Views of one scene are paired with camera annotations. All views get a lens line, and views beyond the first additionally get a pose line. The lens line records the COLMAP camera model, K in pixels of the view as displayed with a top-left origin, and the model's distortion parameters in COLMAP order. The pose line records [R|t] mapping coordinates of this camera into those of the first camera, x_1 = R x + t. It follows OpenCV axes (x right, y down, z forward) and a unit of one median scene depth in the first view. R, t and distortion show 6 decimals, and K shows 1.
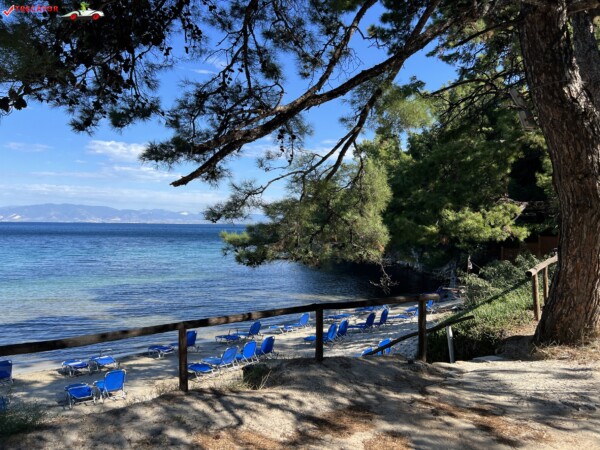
lens RADIAL K [[451.1, 0, 306.0], [0, 451.1, 236.2], [0, 0, 1]] dist [0.048607, -0.047383]
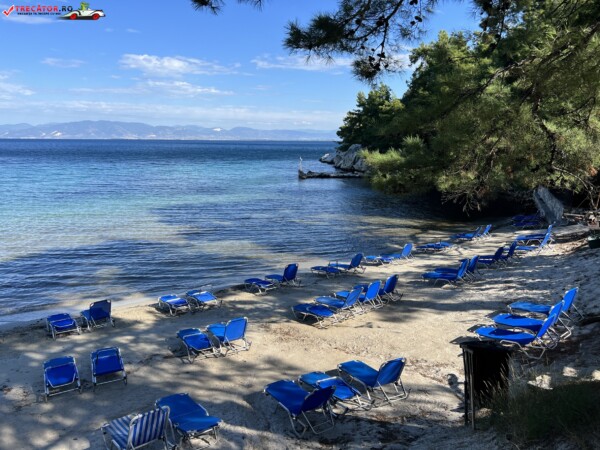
lens RADIAL K [[451.1, 0, 299.2], [0, 451.1, 221.7], [0, 0, 1]] dist [0.048607, -0.047383]
pose [[0.996278, 0.009279, -0.085695, -0.081782], [0.003812, 0.988473, 0.151350, -0.001793], [0.086111, -0.151114, 0.984759, 0.075797]]
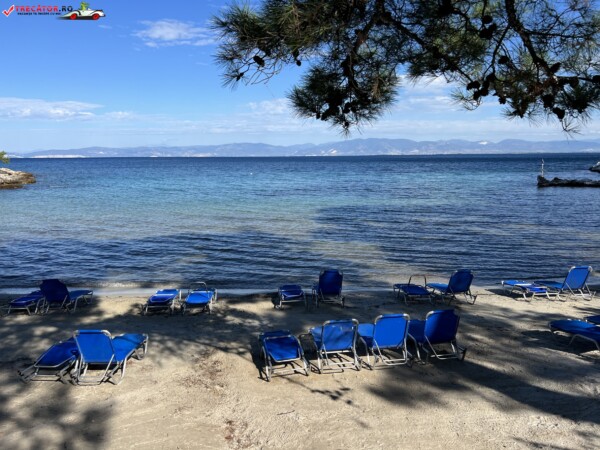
lens RADIAL K [[451.1, 0, 296.9], [0, 451.1, 218.6], [0, 0, 1]] dist [0.048607, -0.047383]
pose [[0.798662, 0.062288, -0.598547, 0.027688], [0.005588, 0.993818, 0.110877, 0.038737], [0.601754, -0.091898, 0.793377, 0.255982]]
